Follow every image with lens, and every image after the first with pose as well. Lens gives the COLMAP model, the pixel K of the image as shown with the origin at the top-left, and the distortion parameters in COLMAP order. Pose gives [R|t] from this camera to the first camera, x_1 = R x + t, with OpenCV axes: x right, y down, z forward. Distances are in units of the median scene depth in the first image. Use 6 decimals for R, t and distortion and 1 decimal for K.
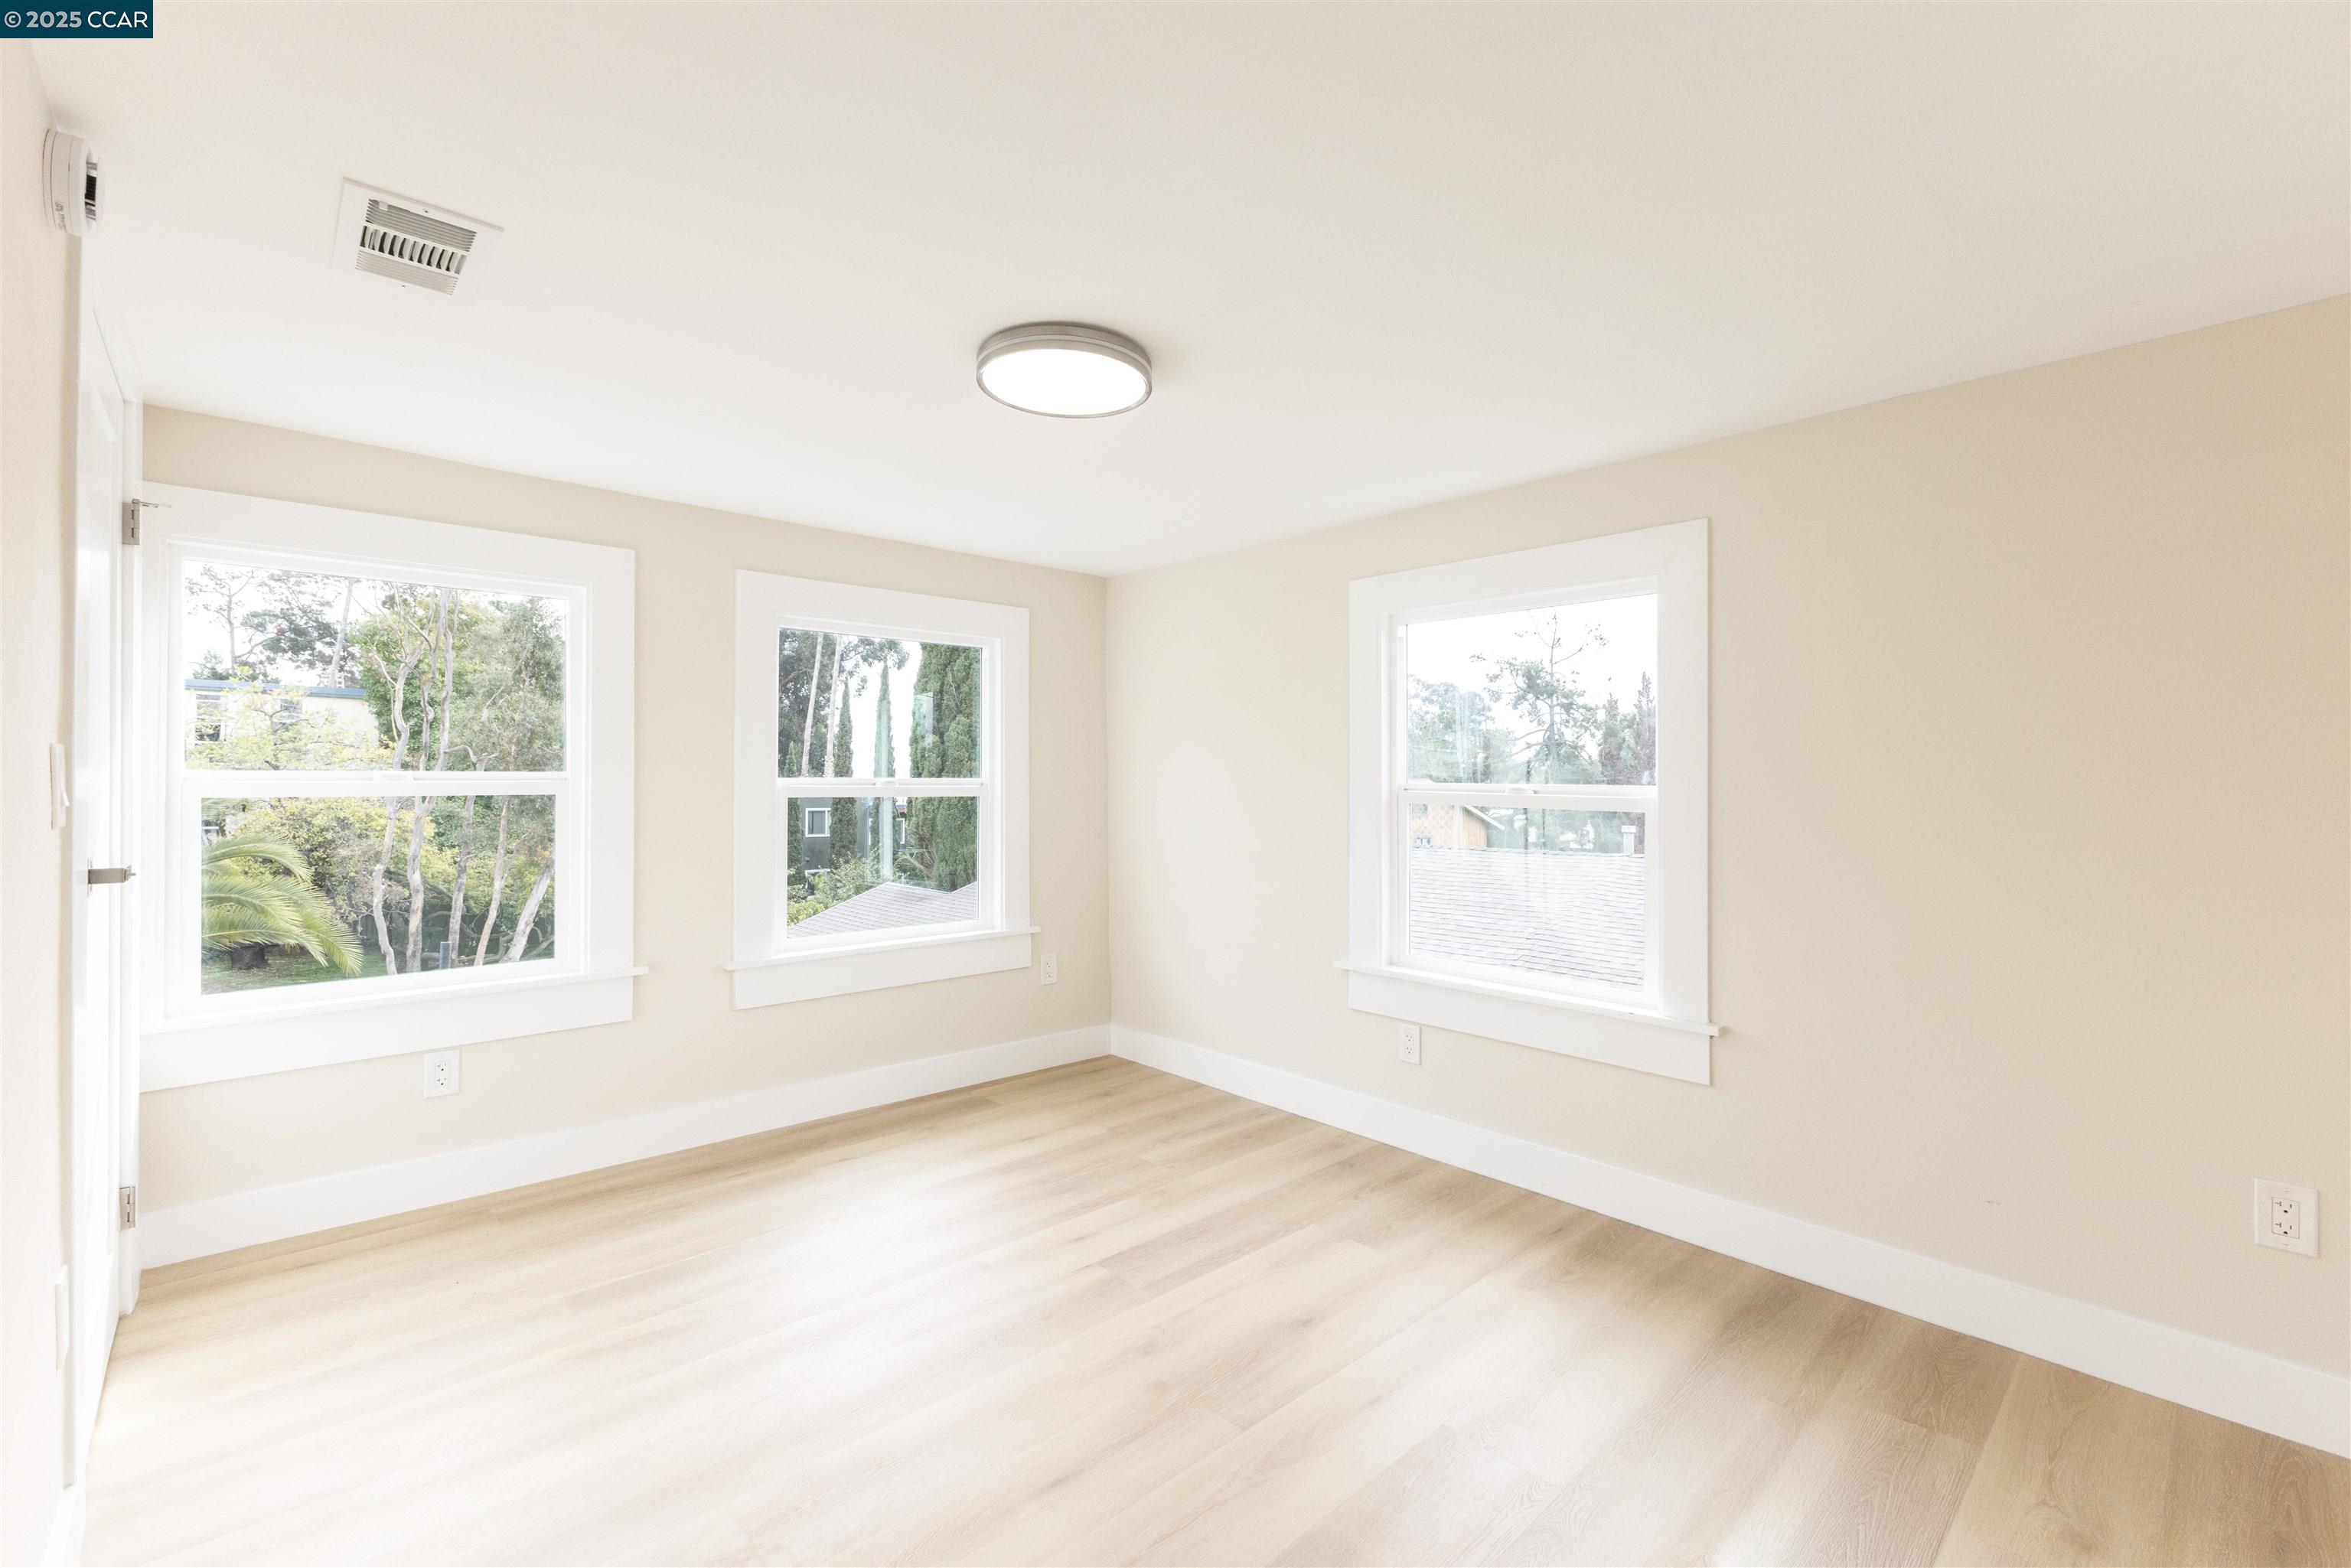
lens RADIAL K [[1027.8, 0, 1189.9], [0, 1027.8, 781.6], [0, 0, 1]] dist [0.006647, -0.000818]
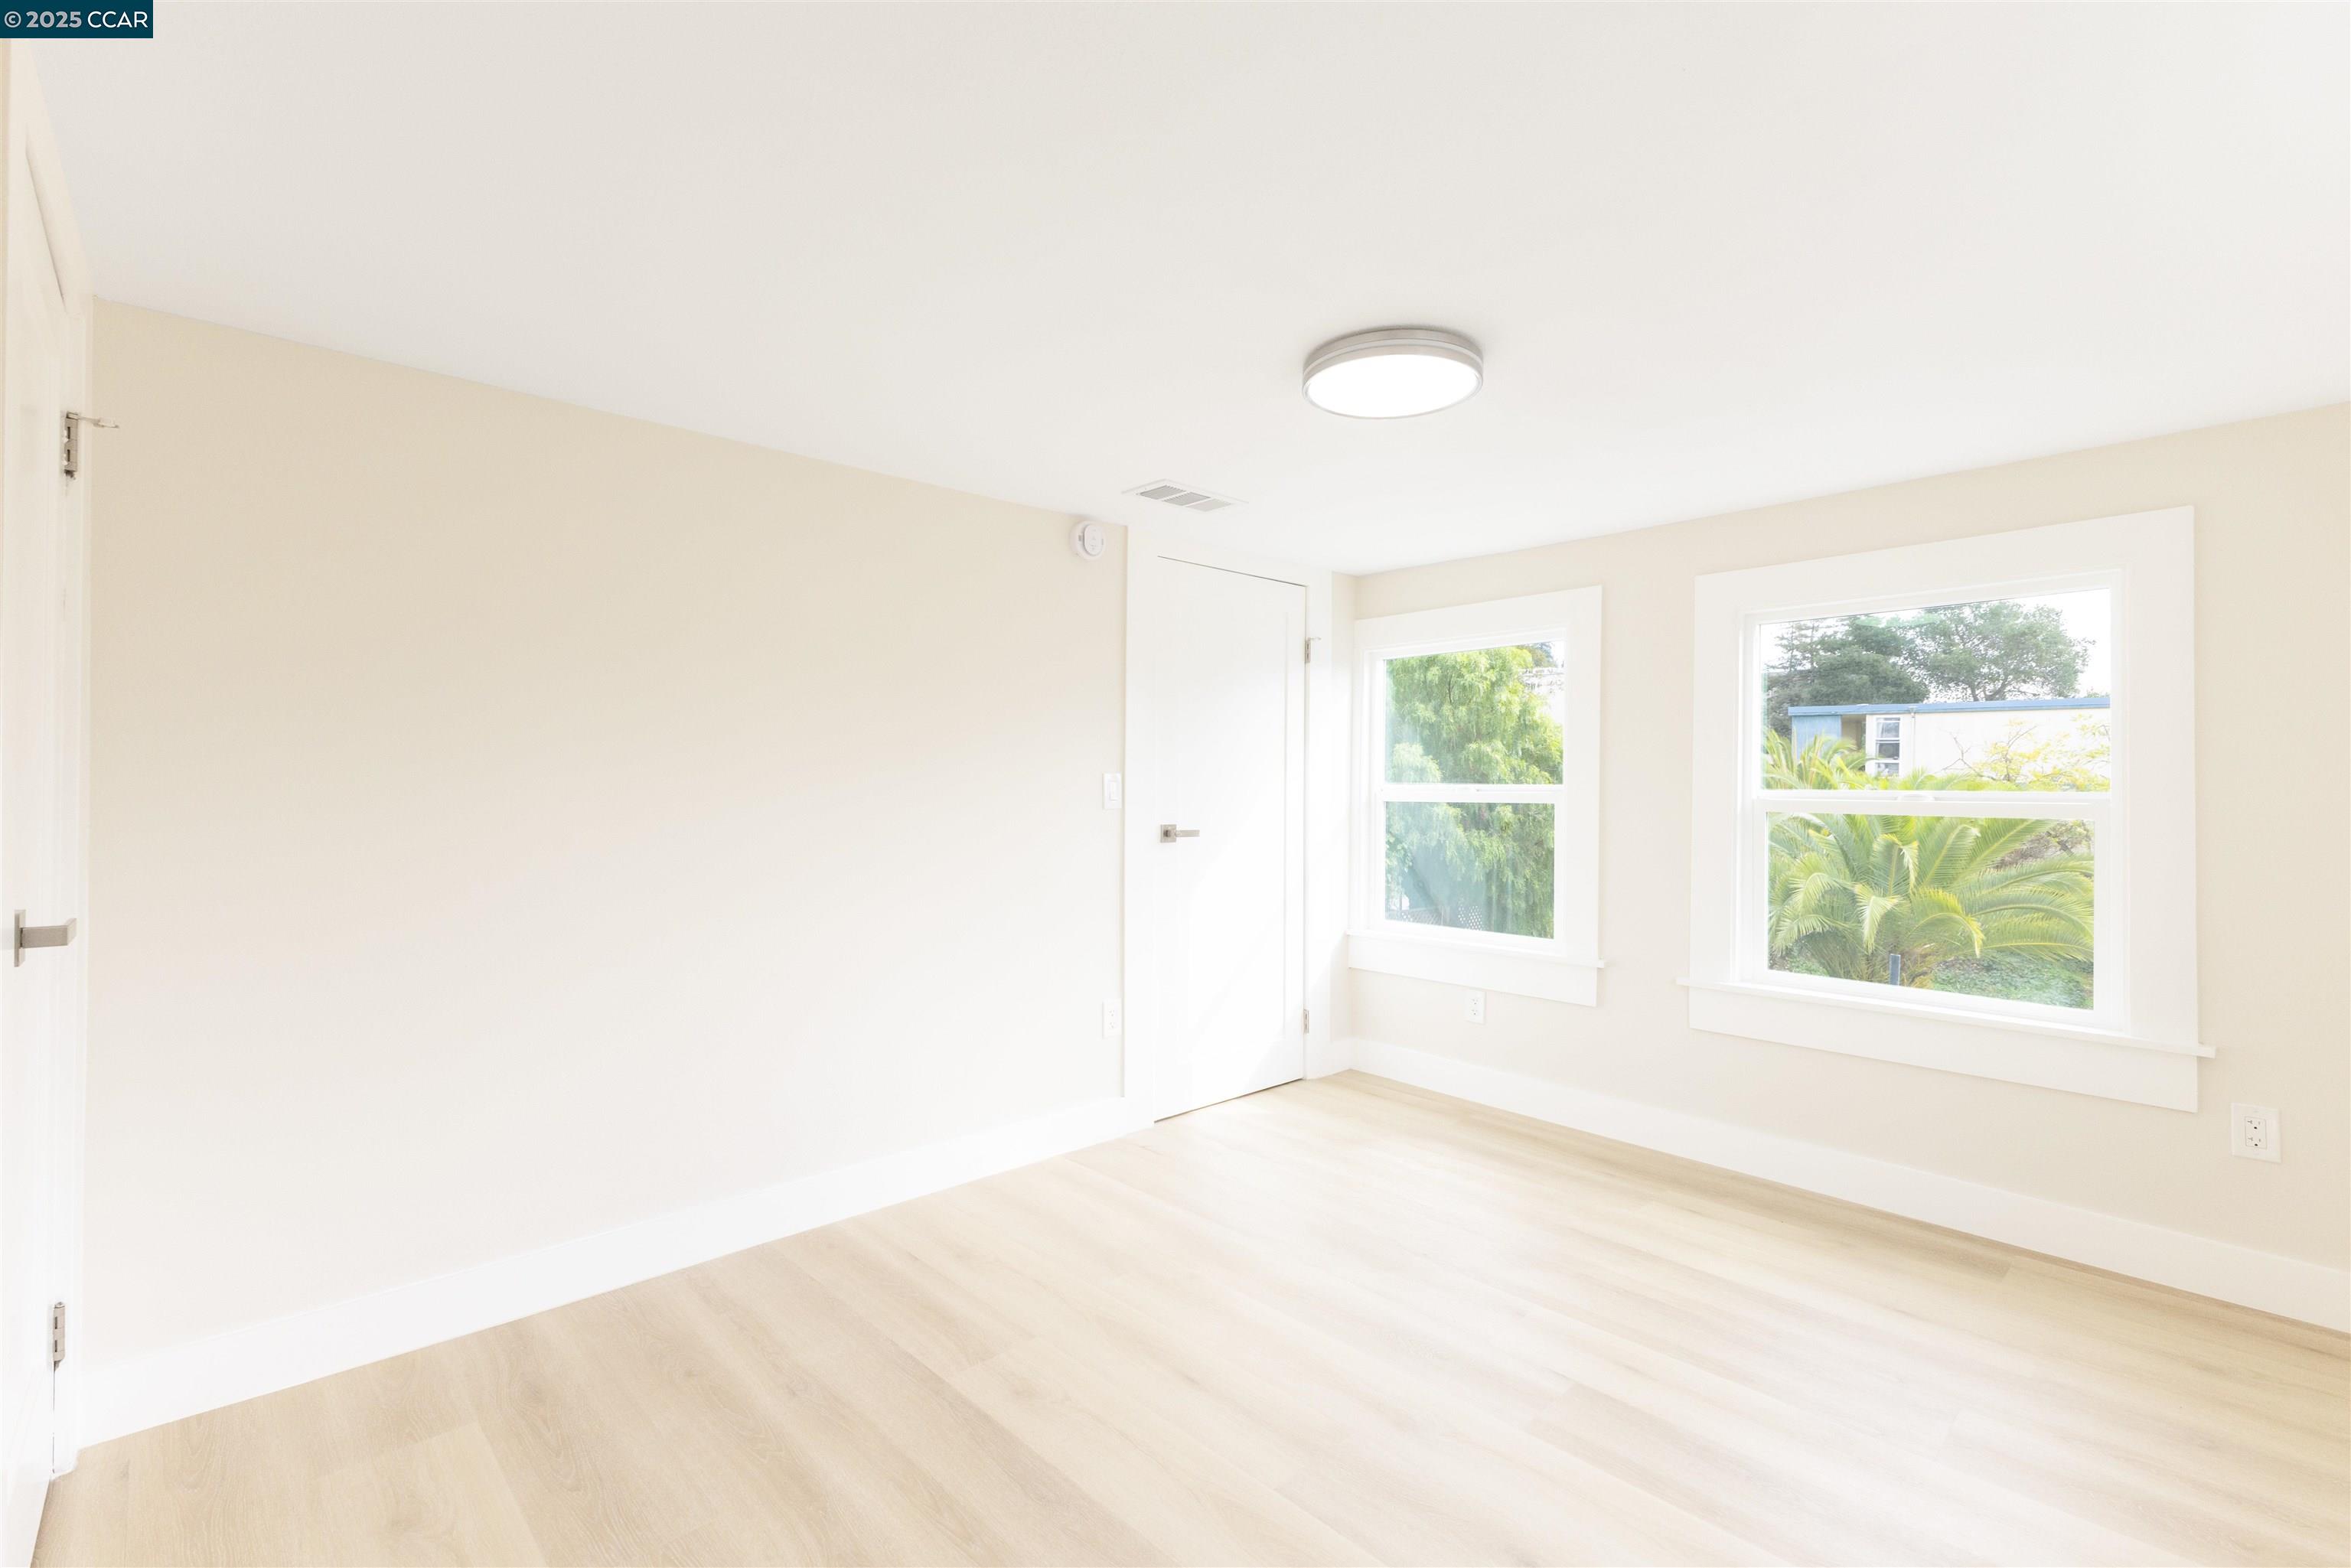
lens RADIAL K [[1027.8, 0, 1158.2], [0, 1027.8, 773.7], [0, 0, 1]] dist [0.006647, -0.000818]
pose [[-0.020636, -0.021681, -0.999552, 0.568356], [-0.012343, 0.999694, -0.021429, 0.008123], [0.999711, 0.011895, -0.020897, 0.526228]]
